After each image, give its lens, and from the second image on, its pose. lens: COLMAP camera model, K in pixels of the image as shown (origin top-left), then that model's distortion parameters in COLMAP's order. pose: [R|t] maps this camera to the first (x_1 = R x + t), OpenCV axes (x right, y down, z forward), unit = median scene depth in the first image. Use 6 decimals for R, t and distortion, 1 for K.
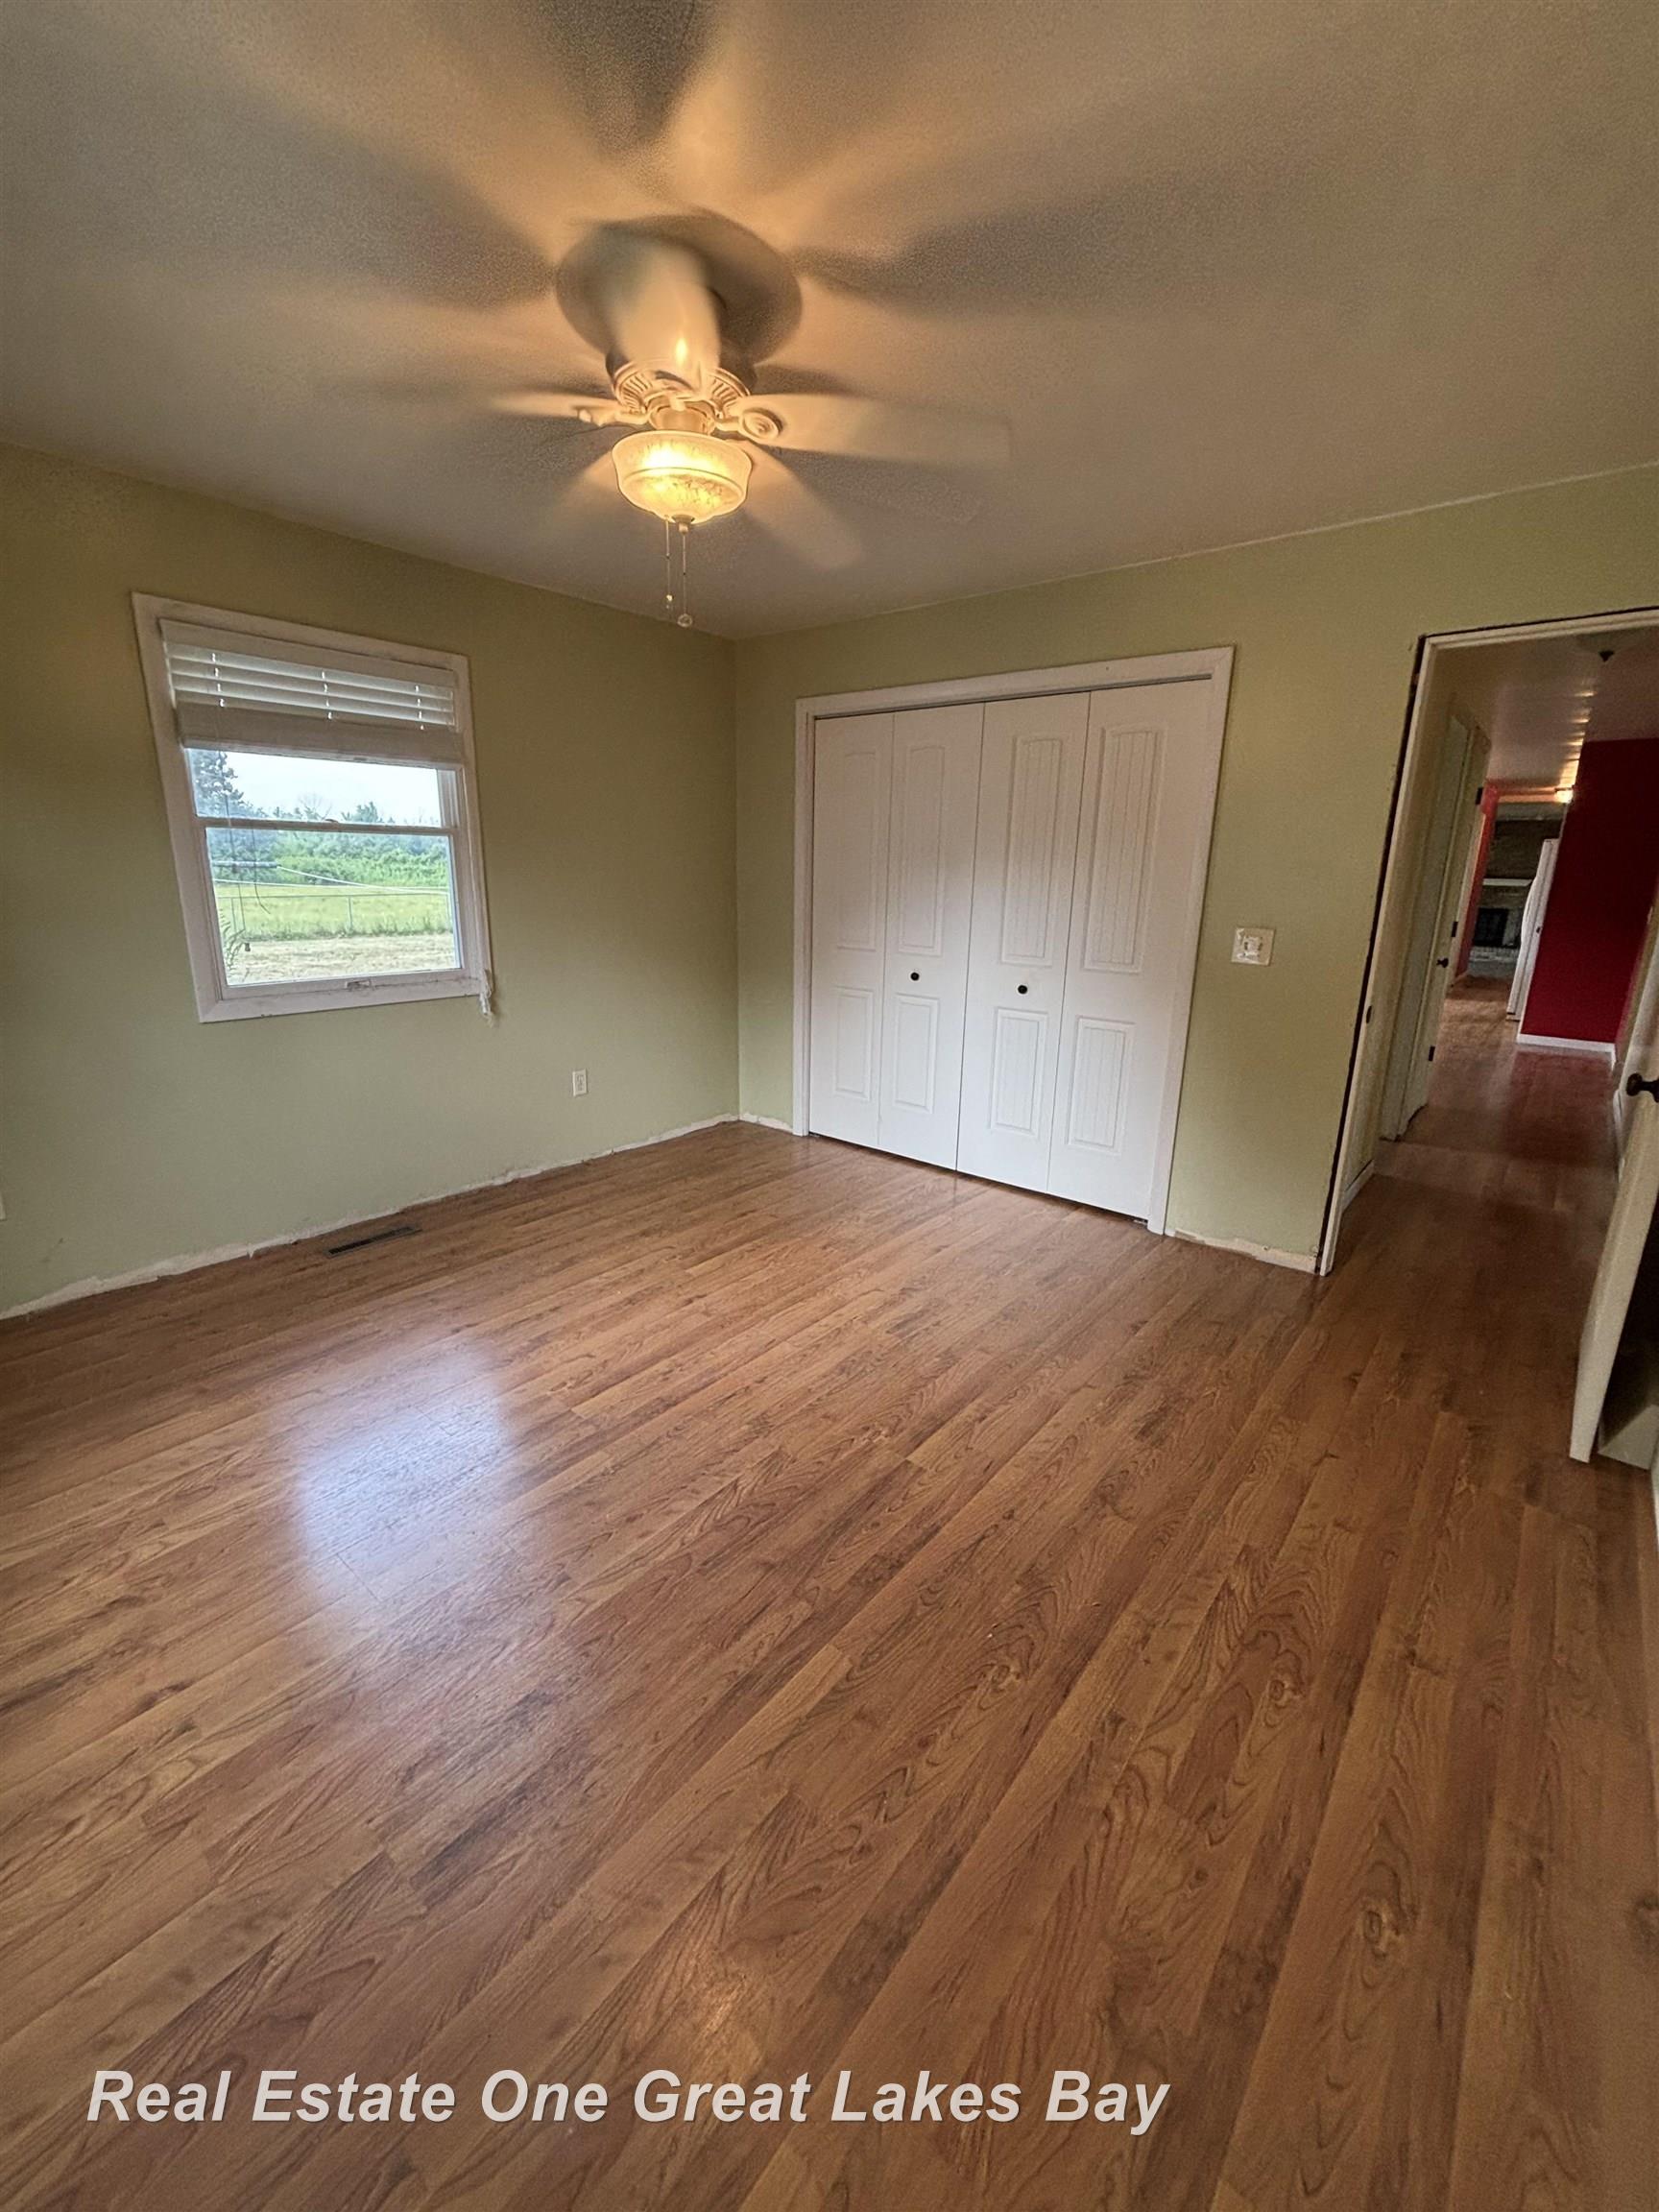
lens RADIAL K [[901.1, 0, 828.2], [0, 901.1, 1105.6], [0, 0, 1]] dist [0.010994, 0.000379]
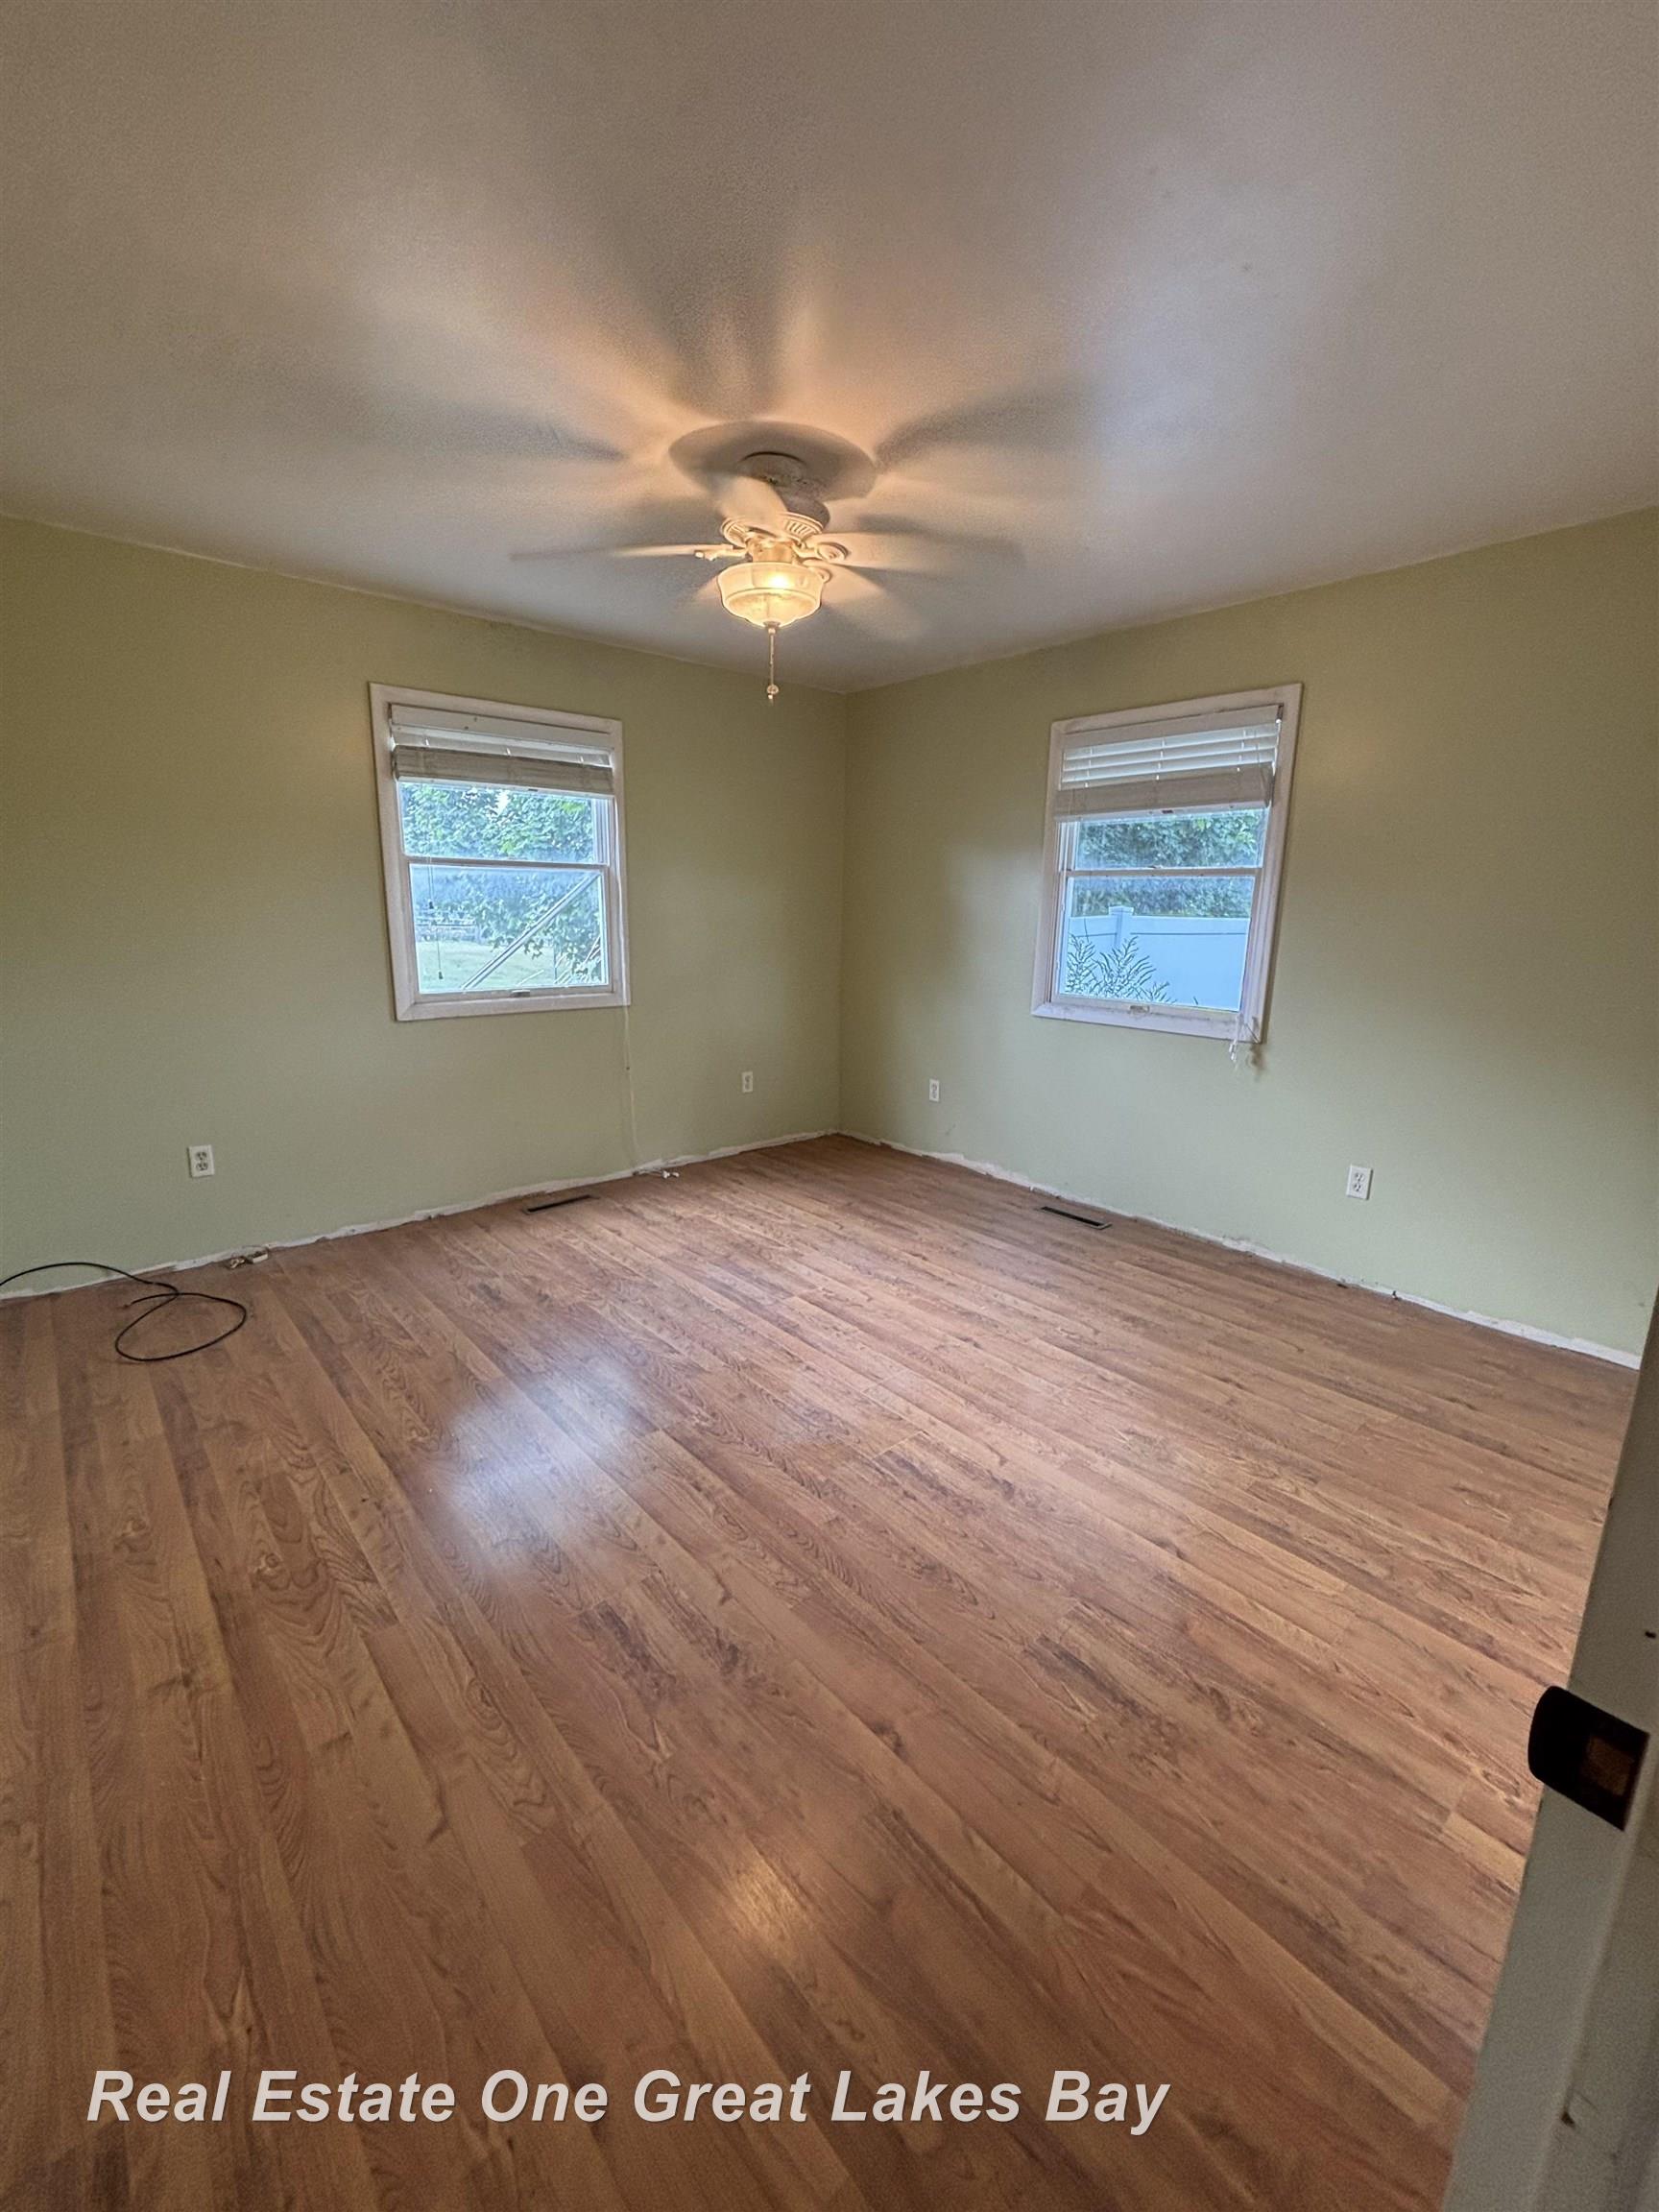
lens RADIAL K [[901.1, 0, 829.1], [0, 901.1, 1101.3], [0, 0, 1]] dist [0.010994, 0.000379]
pose [[-0.157801, 0.196096, -0.967804, 0.771153], [-0.275114, 0.932548, 0.233809, -0.211901], [0.948373, 0.303152, -0.093208, 0.888169]]
